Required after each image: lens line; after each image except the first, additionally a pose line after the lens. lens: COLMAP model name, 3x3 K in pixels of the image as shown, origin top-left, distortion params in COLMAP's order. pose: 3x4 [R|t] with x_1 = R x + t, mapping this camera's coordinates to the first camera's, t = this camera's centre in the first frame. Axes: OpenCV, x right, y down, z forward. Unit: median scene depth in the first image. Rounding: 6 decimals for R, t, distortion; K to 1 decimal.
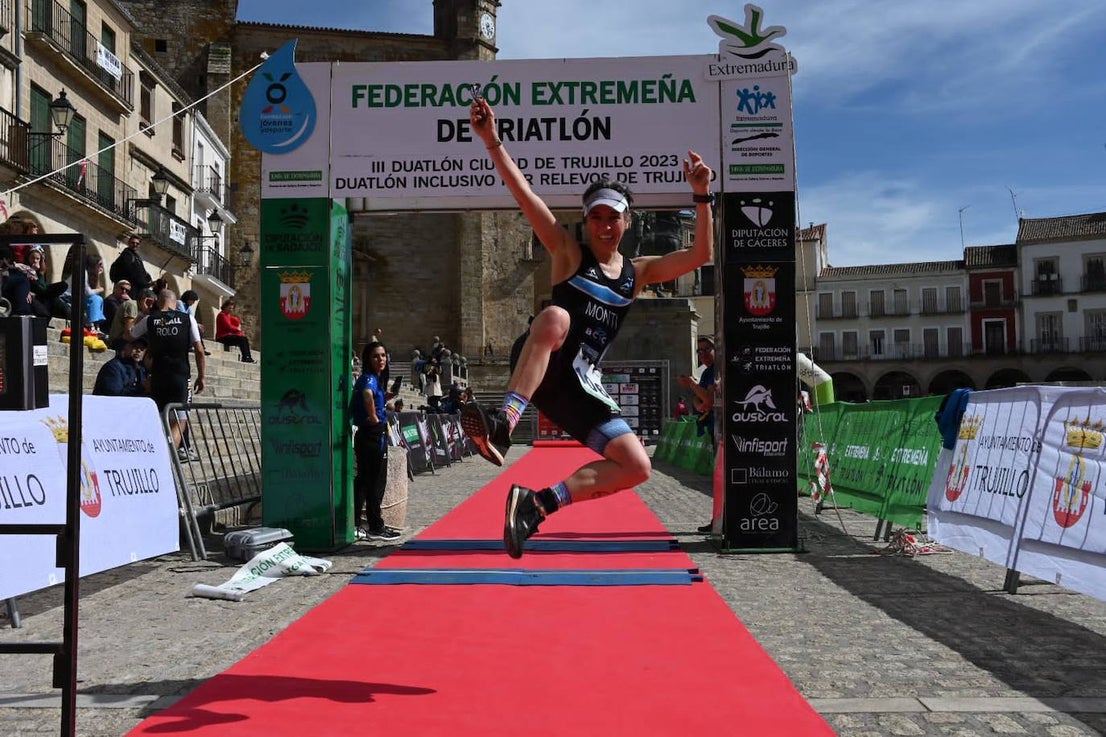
lens RADIAL K [[1074.1, 0, 553.0], [0, 1074.1, 368.5], [0, 0, 1]] dist [-0.122005, 0.114536]
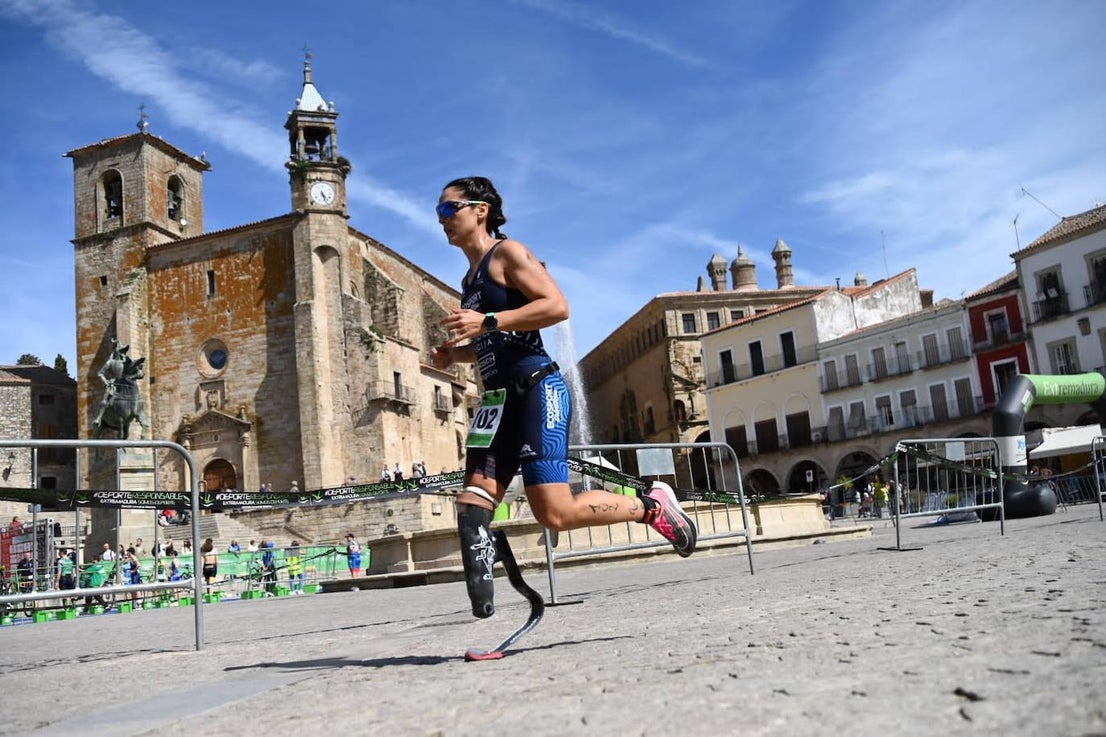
lens RADIAL K [[1074.1, 0, 553.0], [0, 1074.1, 368.5], [0, 0, 1]] dist [-0.122005, 0.114536]
pose [[0.820674, -0.165785, -0.546818, 0.575927], [0.115550, 0.985364, -0.125324, 0.017424], [0.559592, 0.039665, 0.827819, 0.185366]]
